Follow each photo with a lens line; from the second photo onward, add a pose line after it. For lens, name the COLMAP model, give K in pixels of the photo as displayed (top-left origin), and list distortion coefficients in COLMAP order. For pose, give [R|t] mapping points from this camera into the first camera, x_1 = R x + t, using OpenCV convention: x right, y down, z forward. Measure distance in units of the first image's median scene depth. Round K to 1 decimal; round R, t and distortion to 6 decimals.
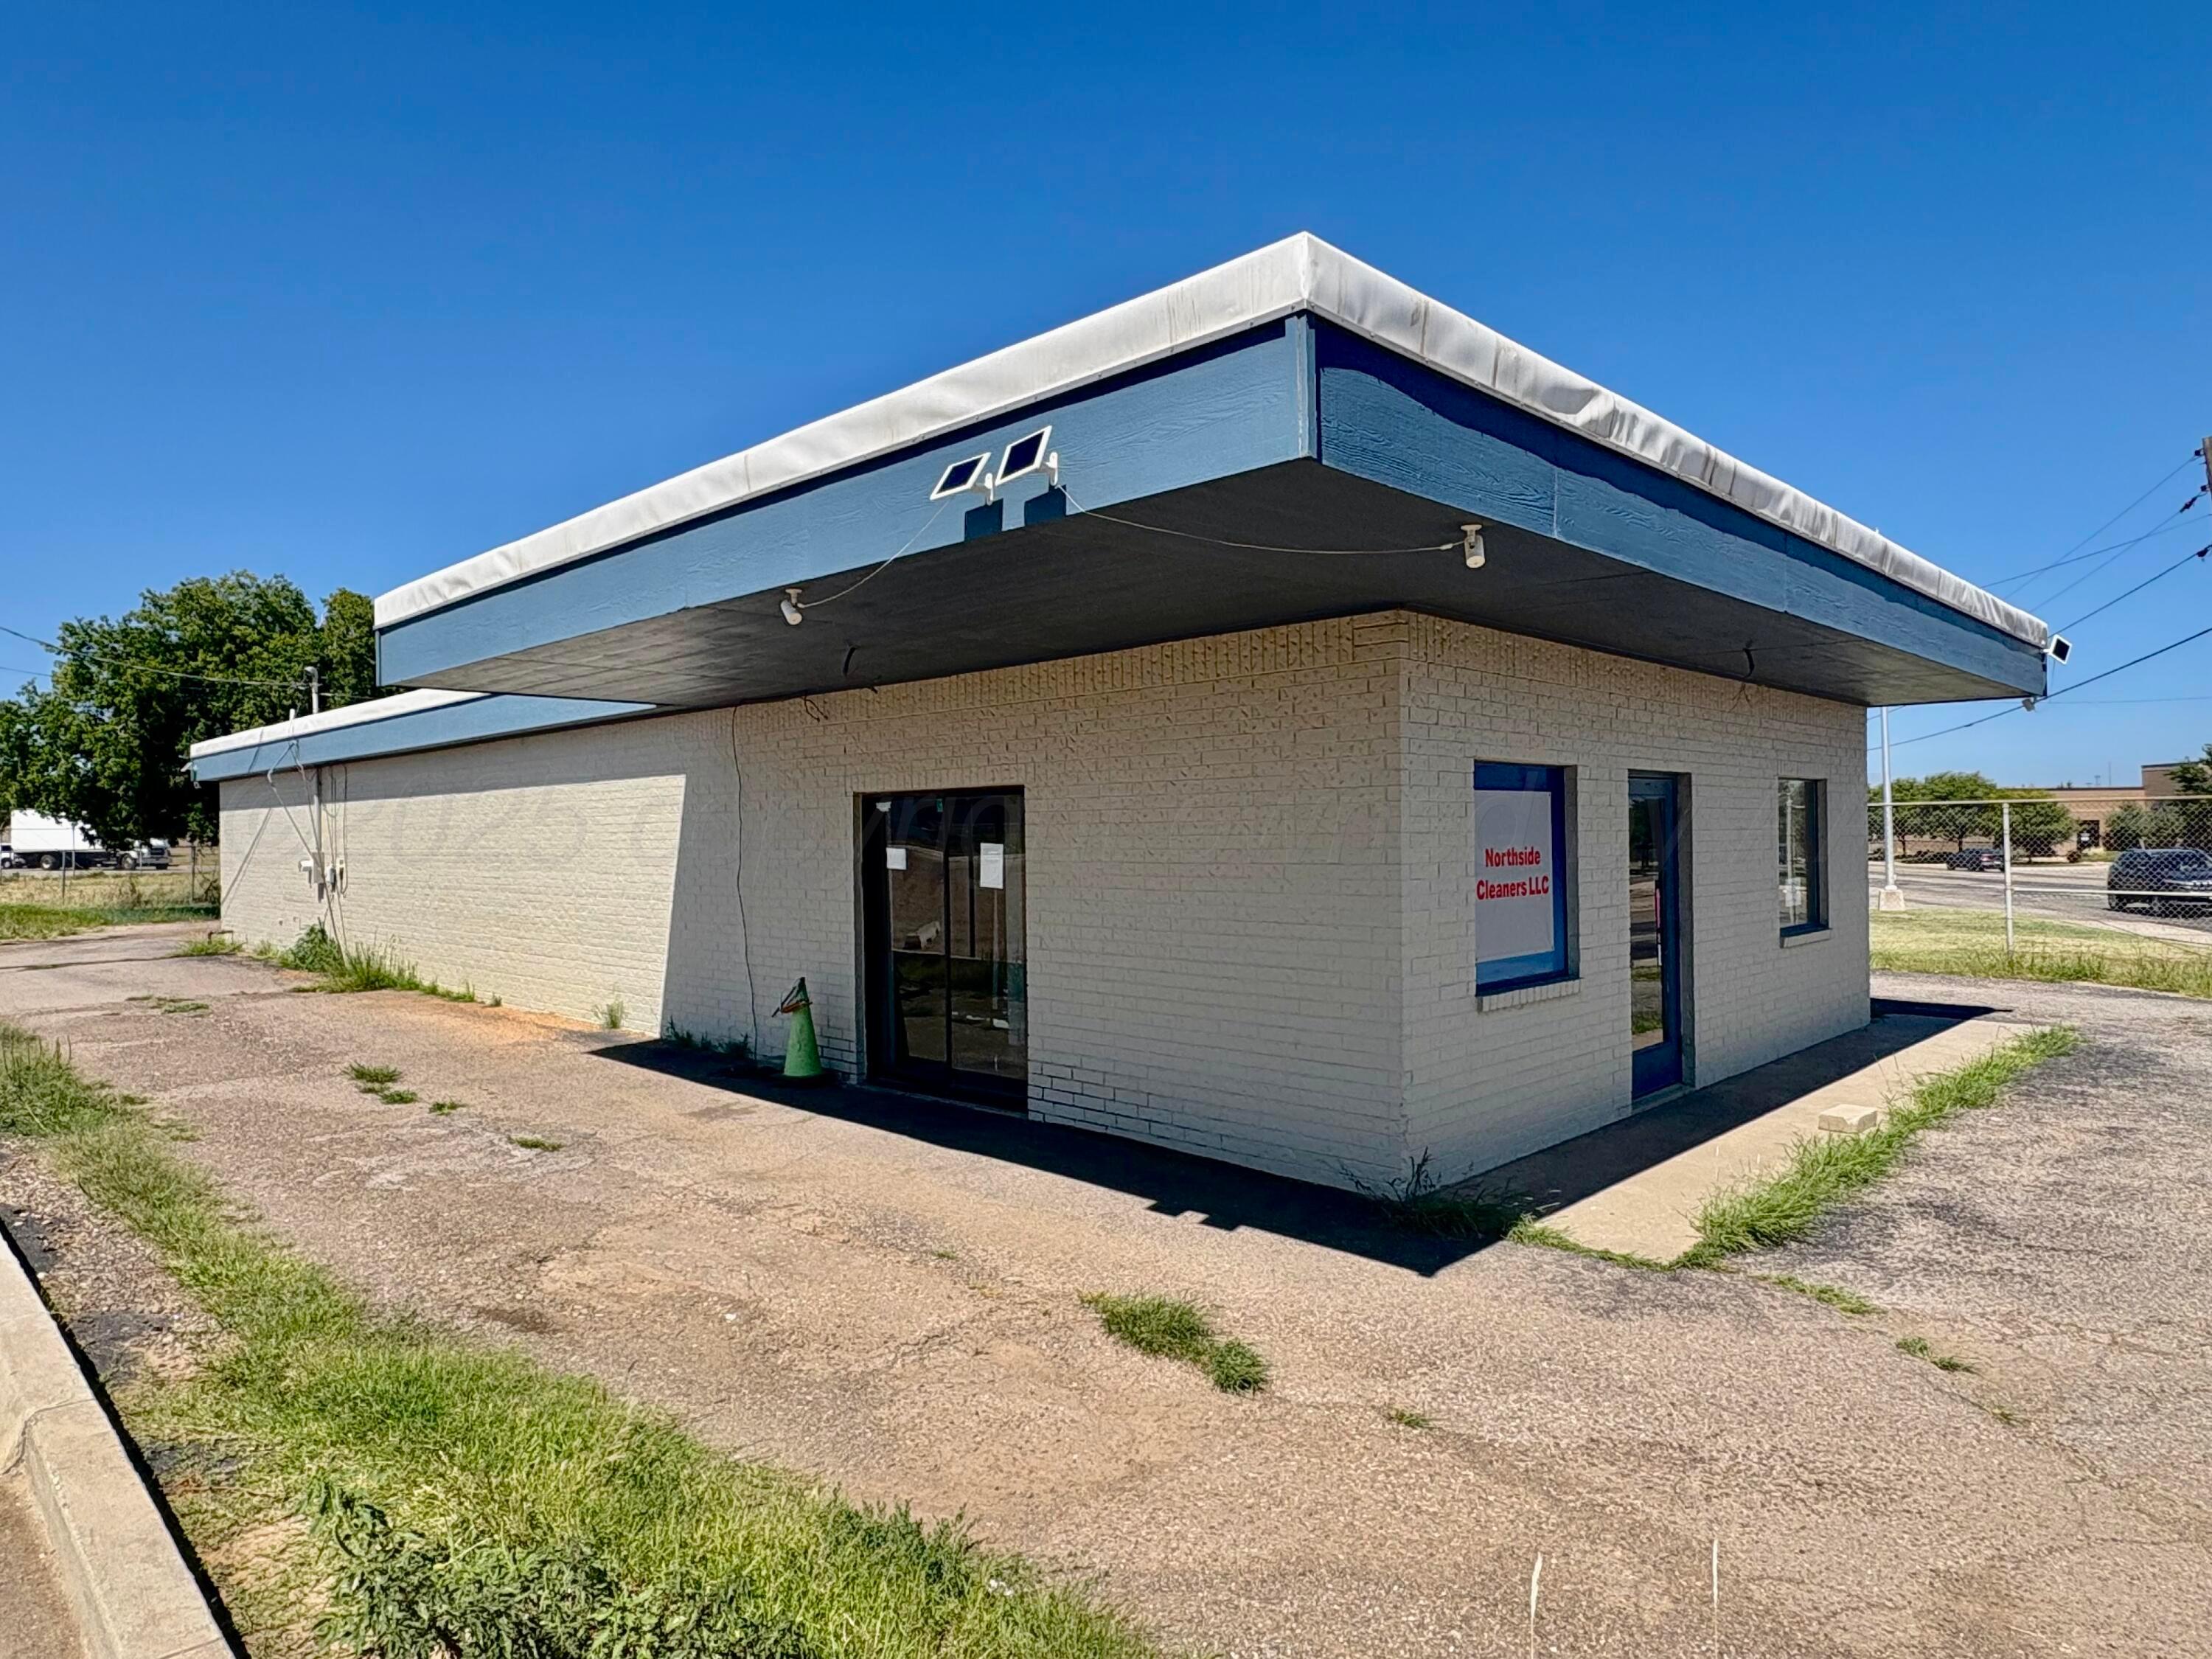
lens RADIAL K [[1310.2, 0, 1106.0], [0, 1310.2, 829.5], [0, 0, 1]] dist [0.000454, 0.003235]
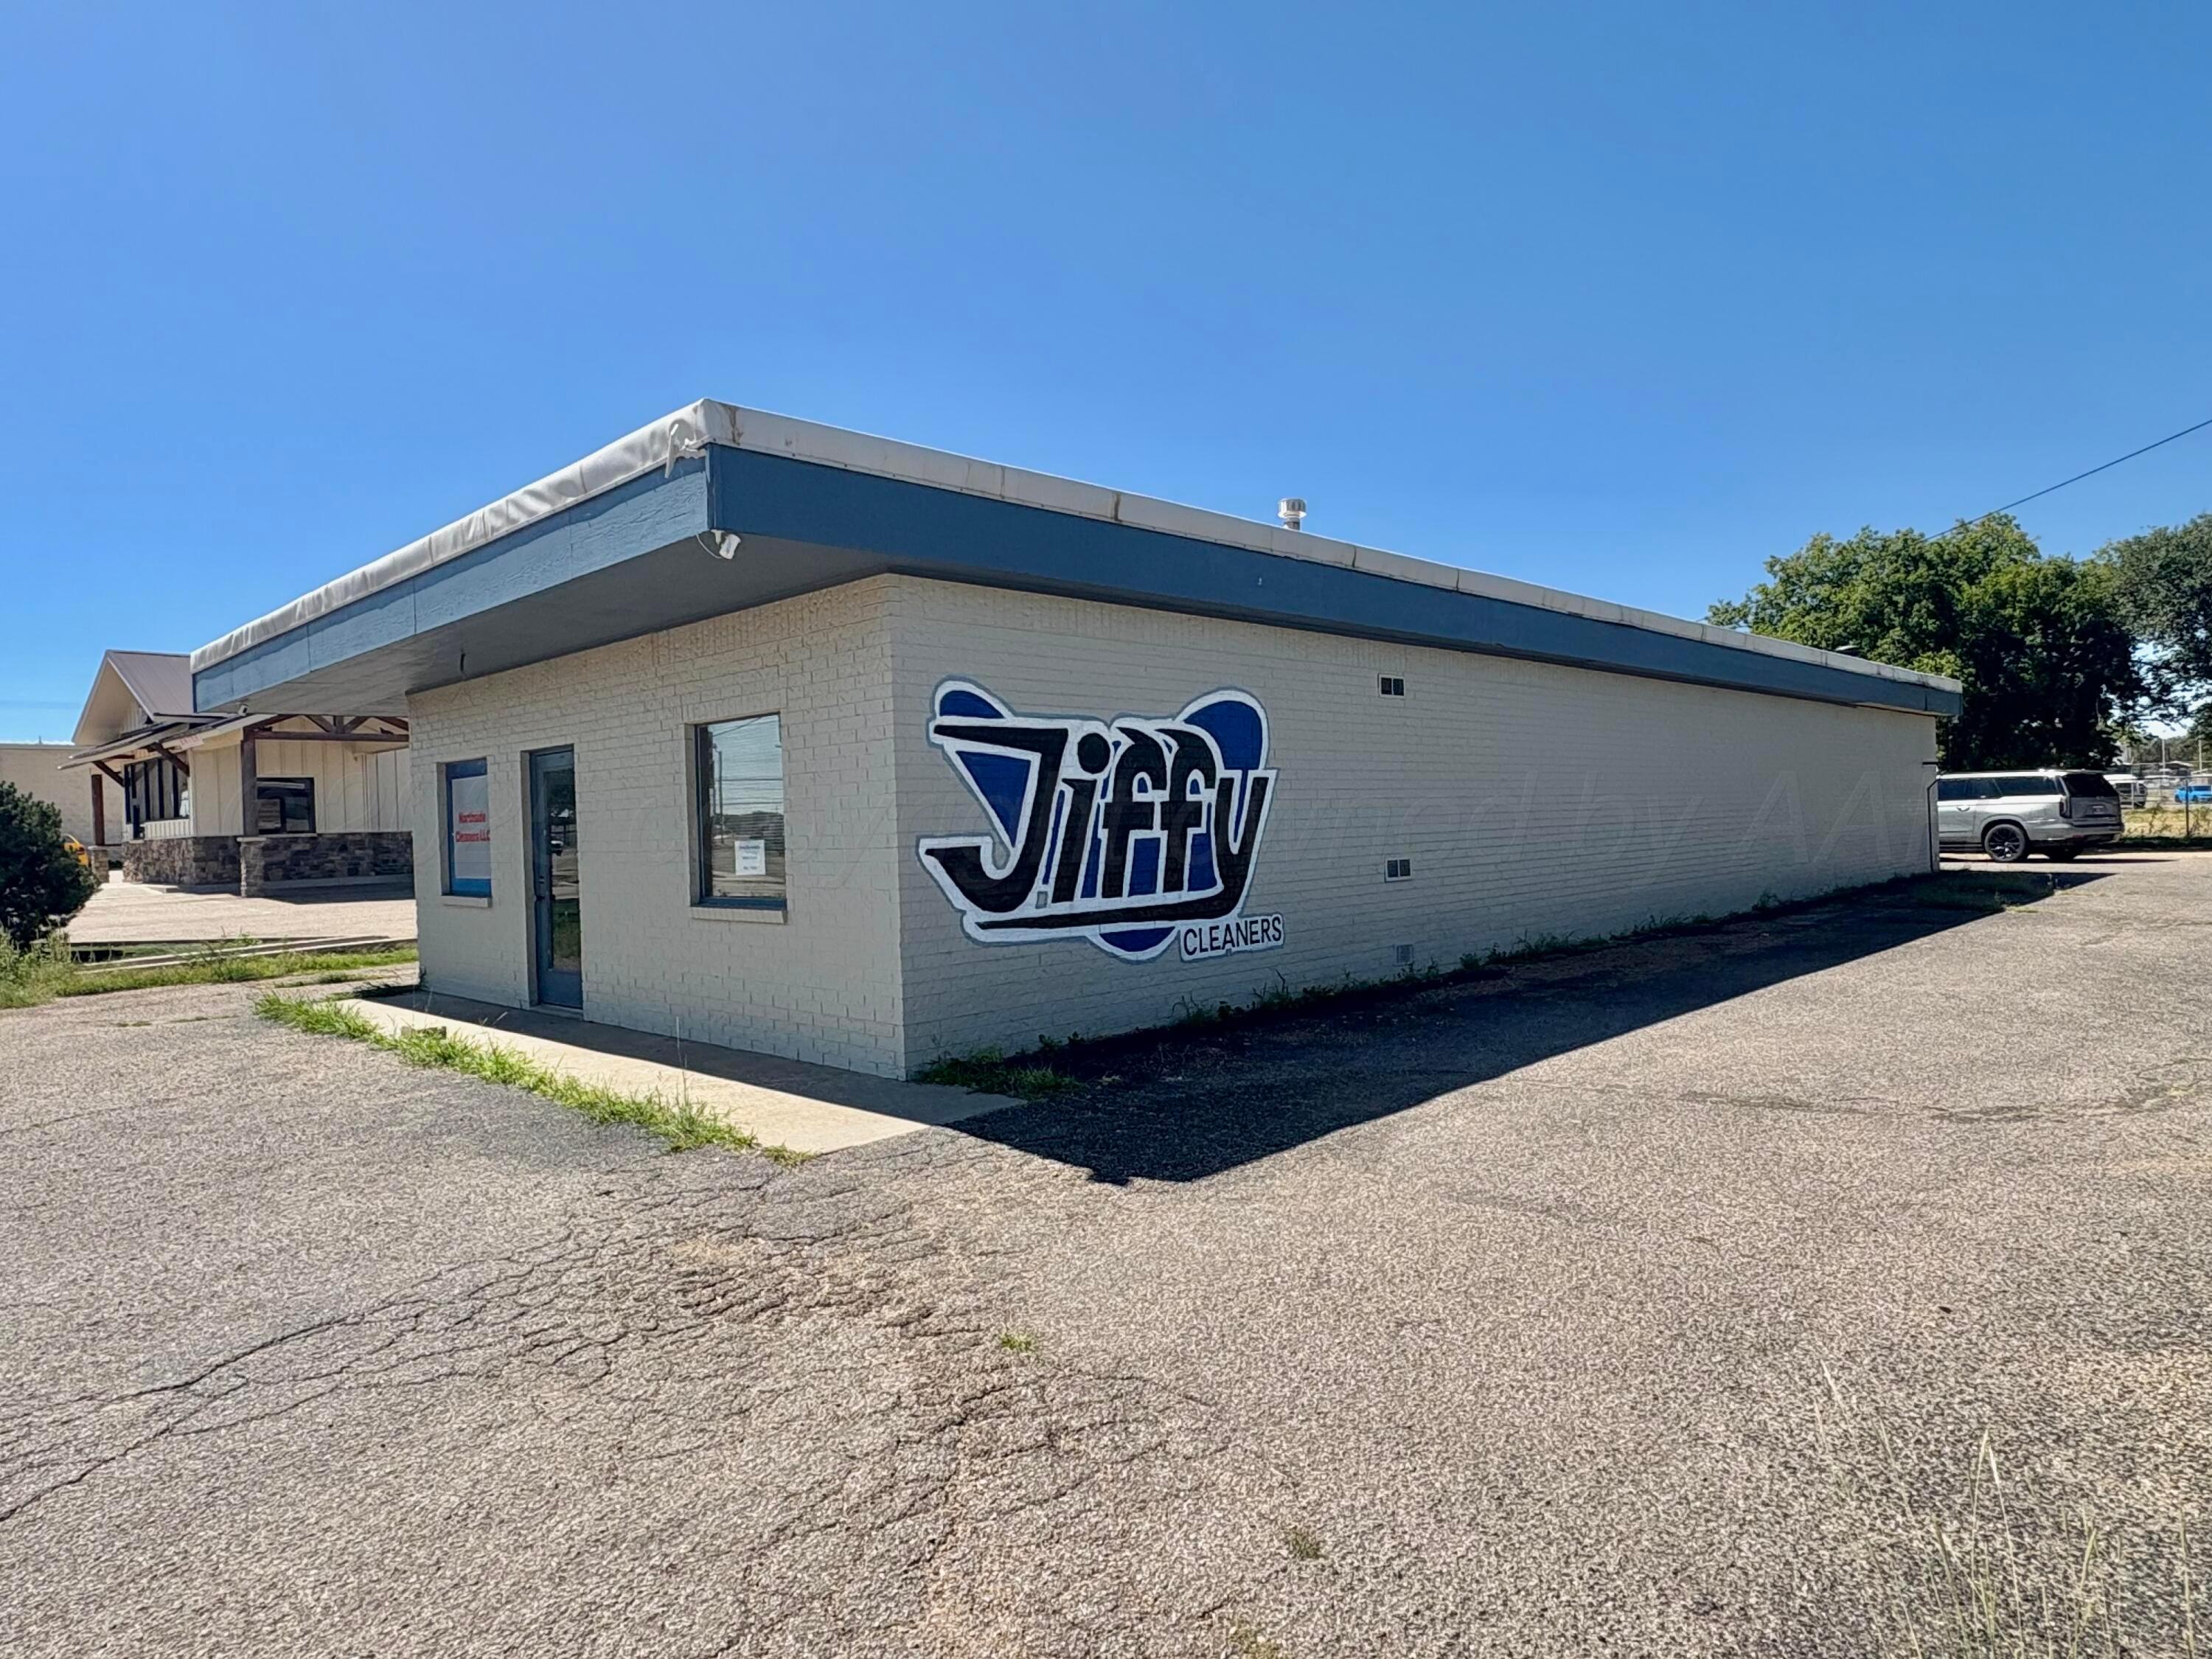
lens RADIAL K [[1310.2, 0, 1106.0], [0, 1310.2, 829.5], [0, 0, 1]] dist [0.000454, 0.003235]
pose [[0.009071, 0.023451, -0.999684, 2.069895], [0.039892, 0.998921, 0.023795, 0.030174], [0.999163, -0.040095, 0.008126, 1.878719]]
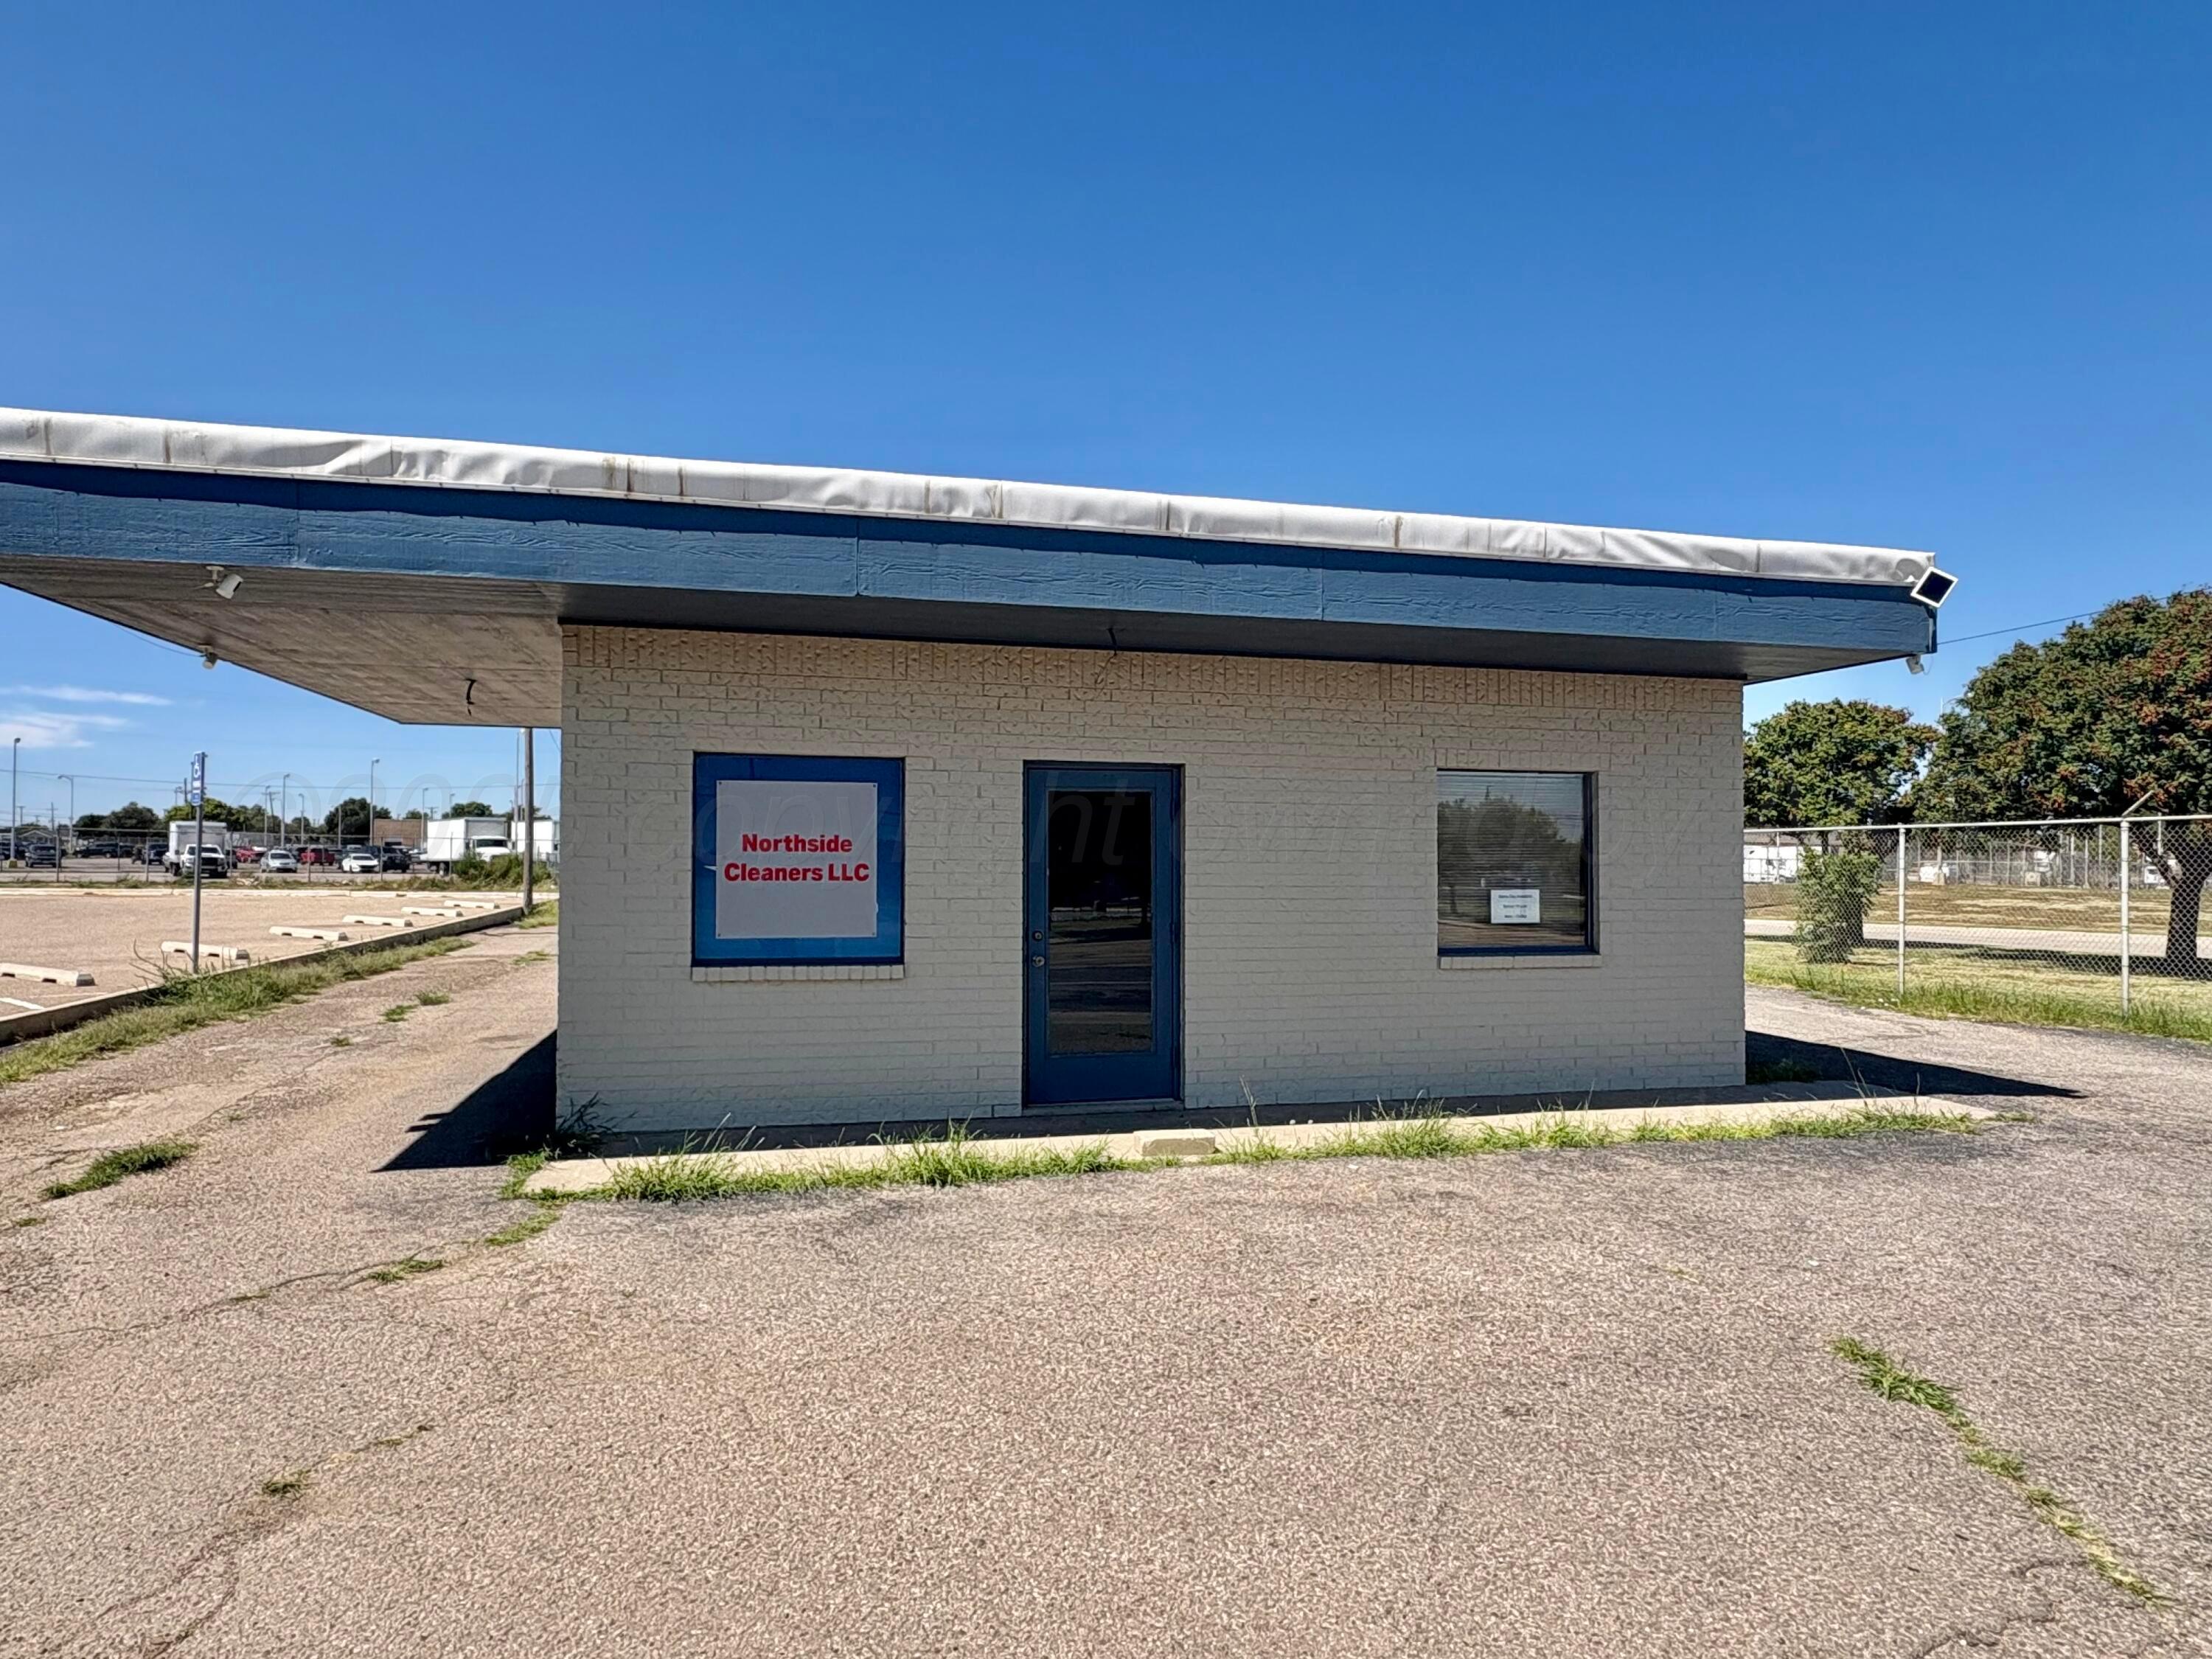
lens RADIAL K [[1310.2, 0, 1106.0], [0, 1310.2, 829.5], [0, 0, 1]] dist [0.000454, 0.003235]
pose [[0.855322, 0.003903, -0.518082, 1.139788], [-0.014600, 0.999756, -0.016572, 0.024907], [0.517891, 0.021738, 0.855171, 0.233712]]
